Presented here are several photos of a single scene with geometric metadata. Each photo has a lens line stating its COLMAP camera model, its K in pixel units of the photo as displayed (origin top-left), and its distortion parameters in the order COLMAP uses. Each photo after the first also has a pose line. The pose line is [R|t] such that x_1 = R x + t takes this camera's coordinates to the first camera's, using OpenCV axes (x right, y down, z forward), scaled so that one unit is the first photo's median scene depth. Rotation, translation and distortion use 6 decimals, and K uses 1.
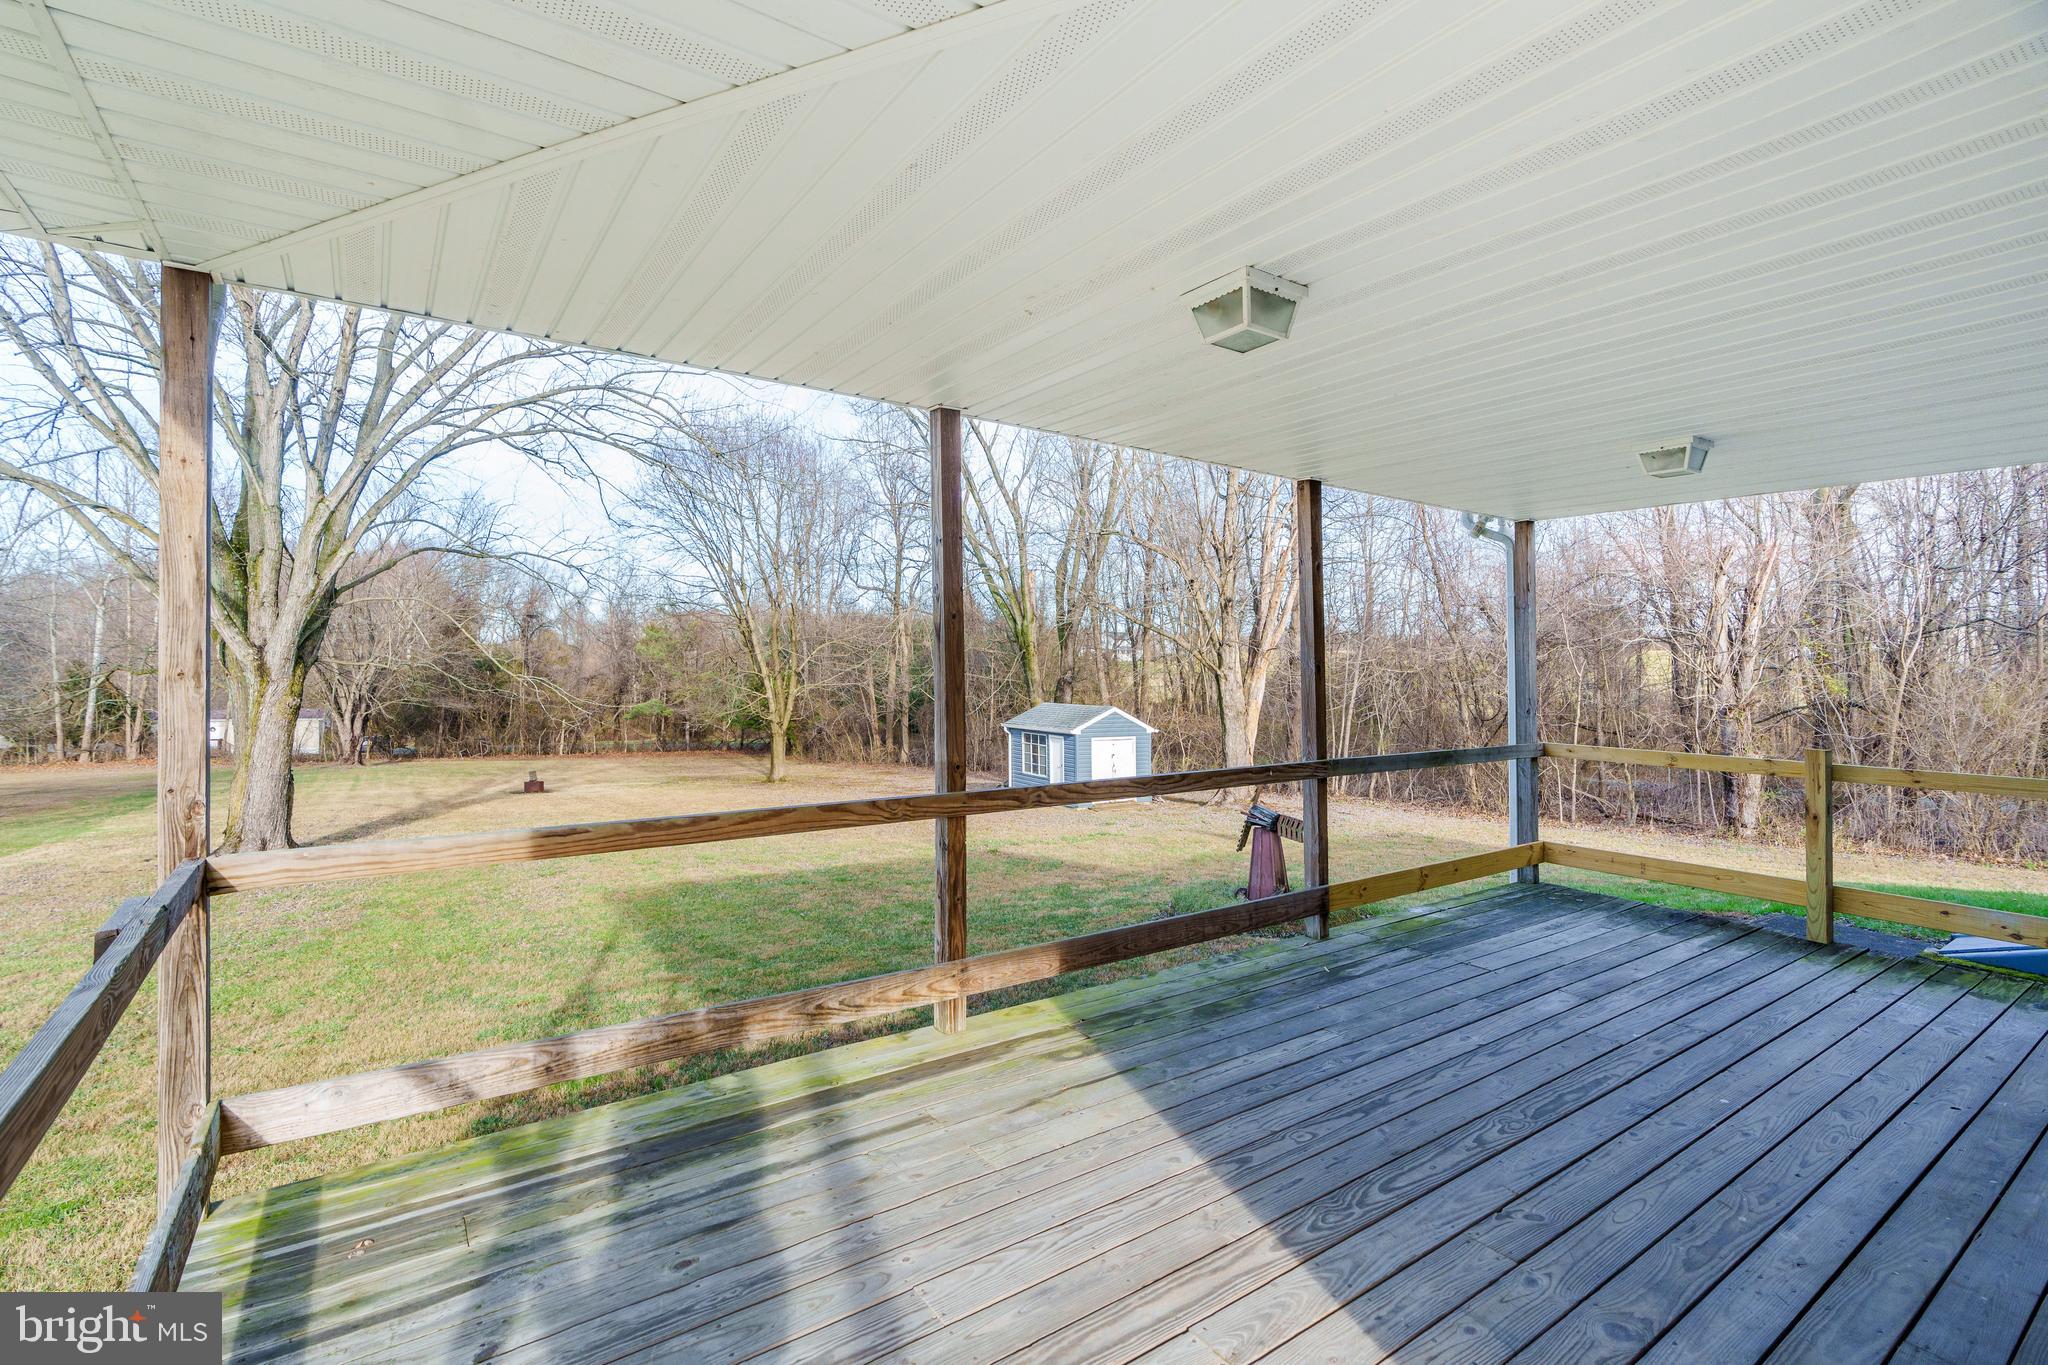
lens RADIAL K [[909.3, 0, 1025.3], [0, 909.3, 668.5], [0, 0, 1]] dist [0.002720, 0.000760]
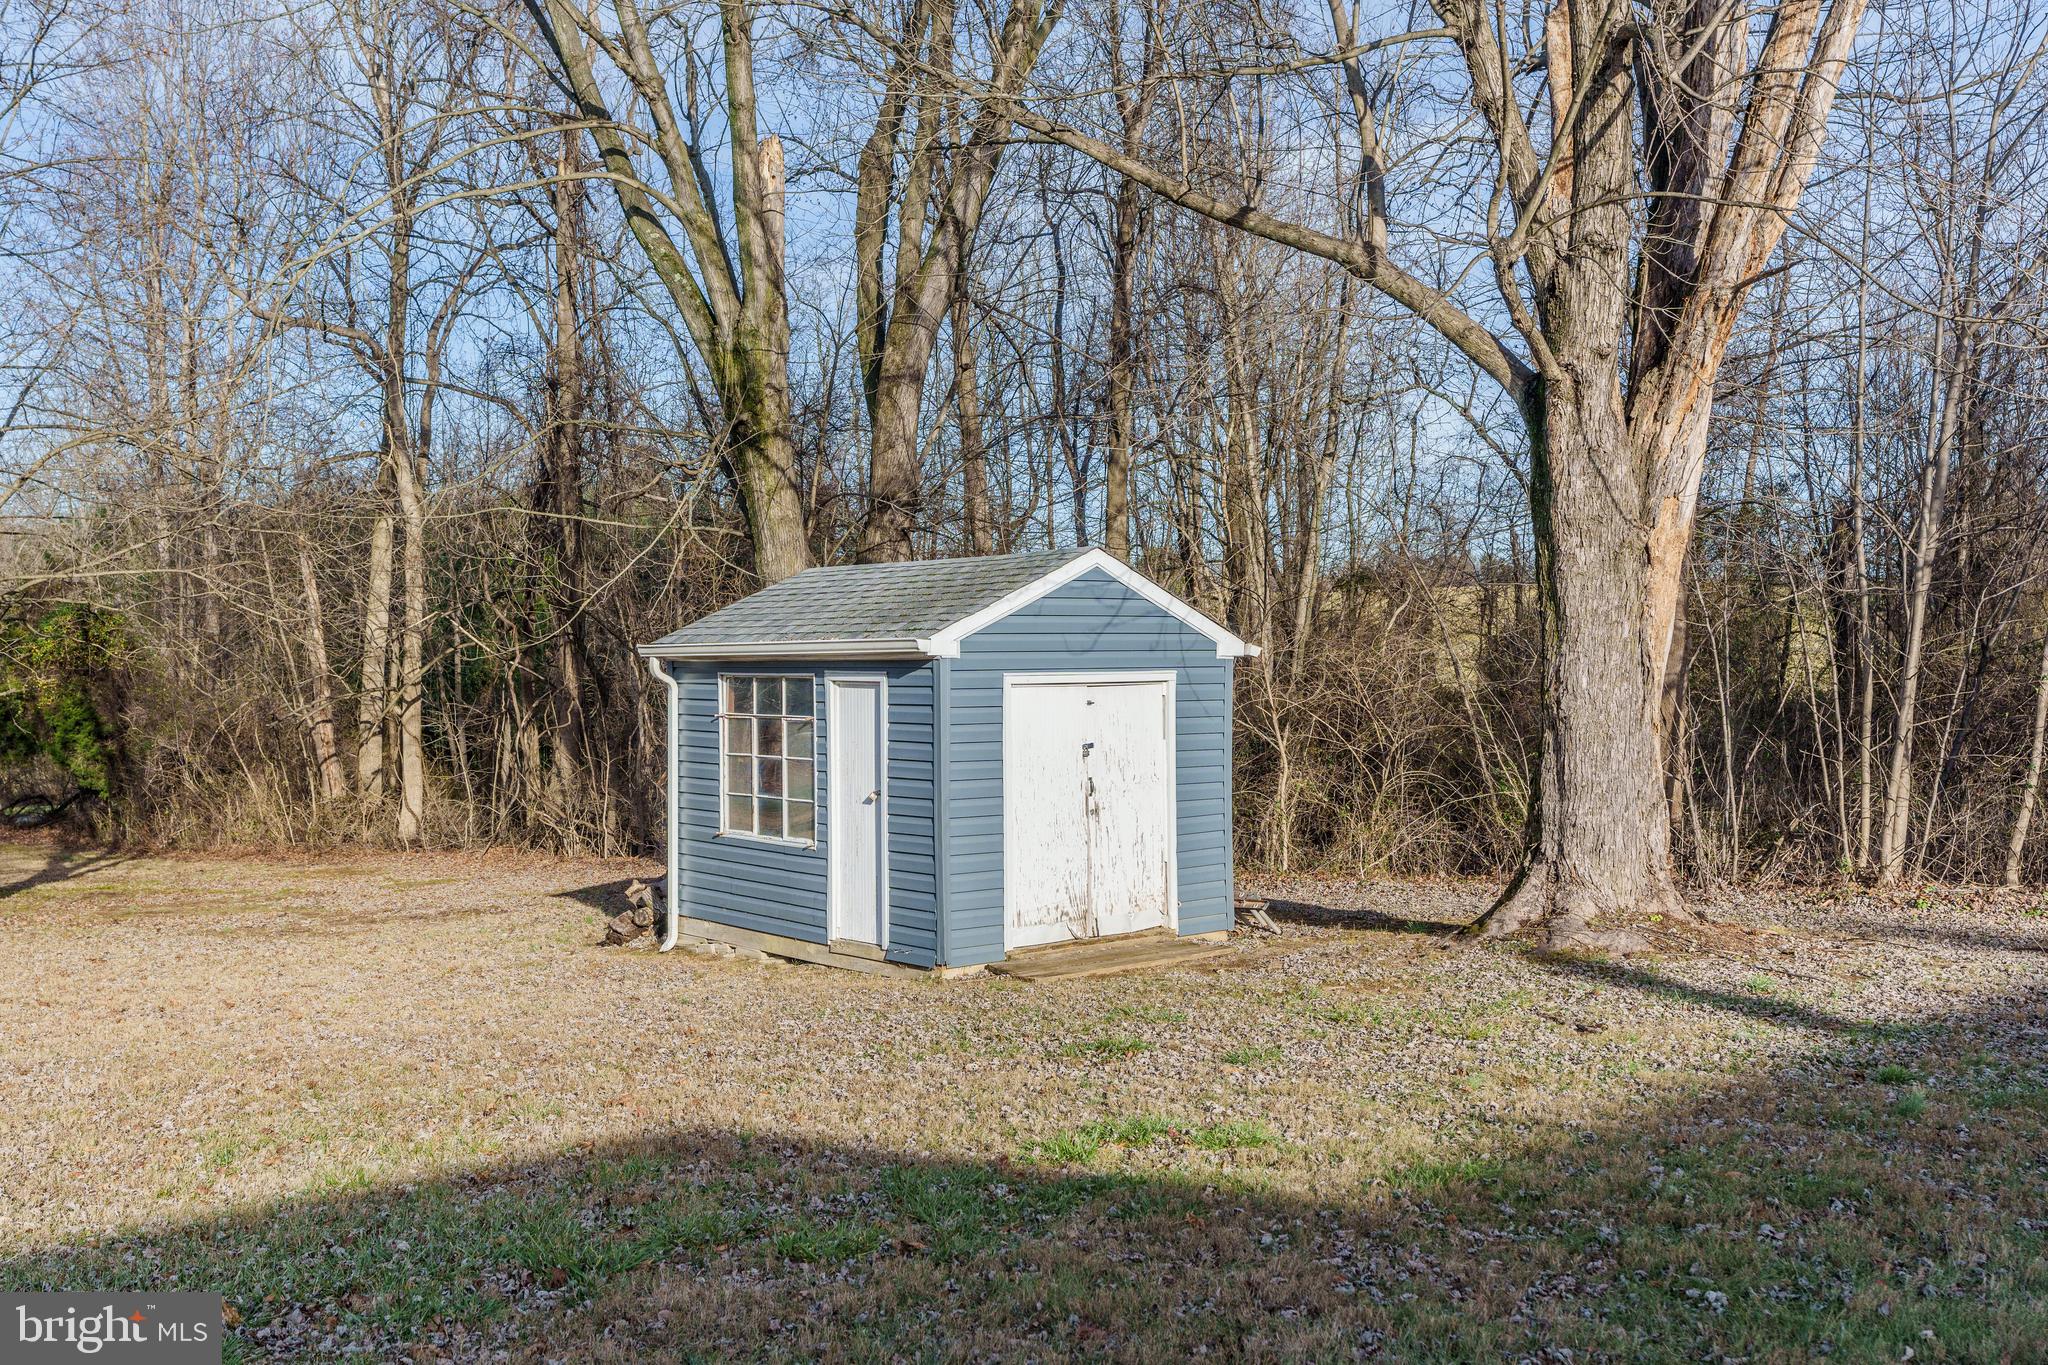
lens RADIAL K [[2017.1, 0, 1042.2], [0, 2017.1, 662.8], [0, 0, 1]] dist [0.006504, 0.000000]
pose [[0.992220, -0.018569, 0.123102, 0.016659], [0.017254, 0.999782, 0.011740, 0.063505], [-0.123293, -0.009524, 0.992325, 0.446466]]
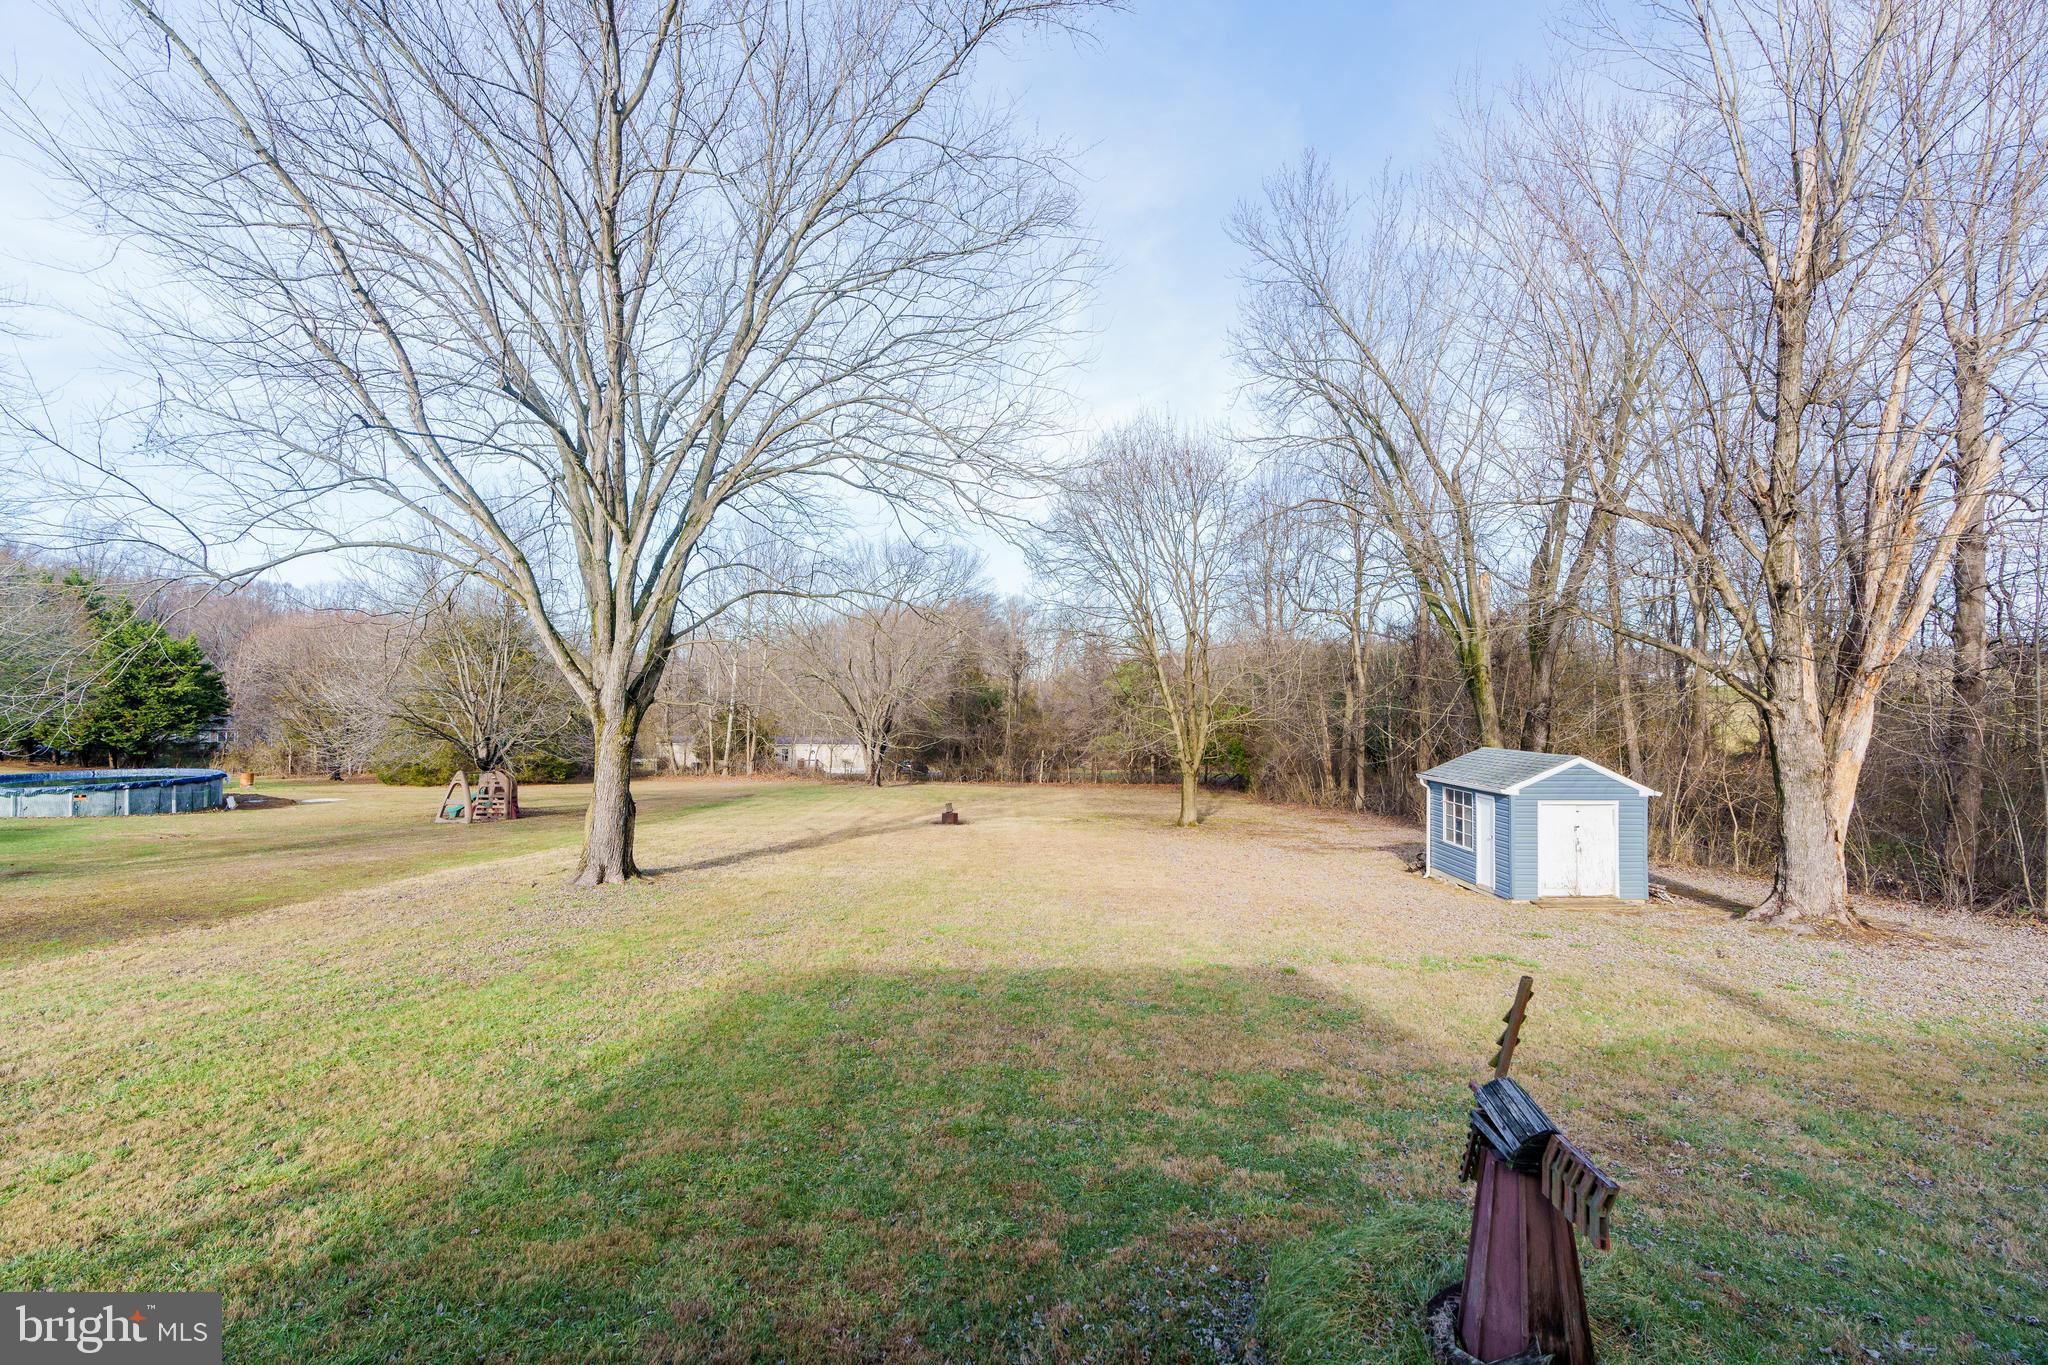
lens RADIAL K [[909.3, 0, 1032.4], [0, 909.3, 697.8], [0, 0, 1]] dist [0.002720, 0.000760]
pose [[0.856161, -0.010655, -0.516599, 0.095529], [0.009587, 0.999943, -0.004737, -0.002430], [0.516620, -0.000897, 0.856214, 0.195170]]
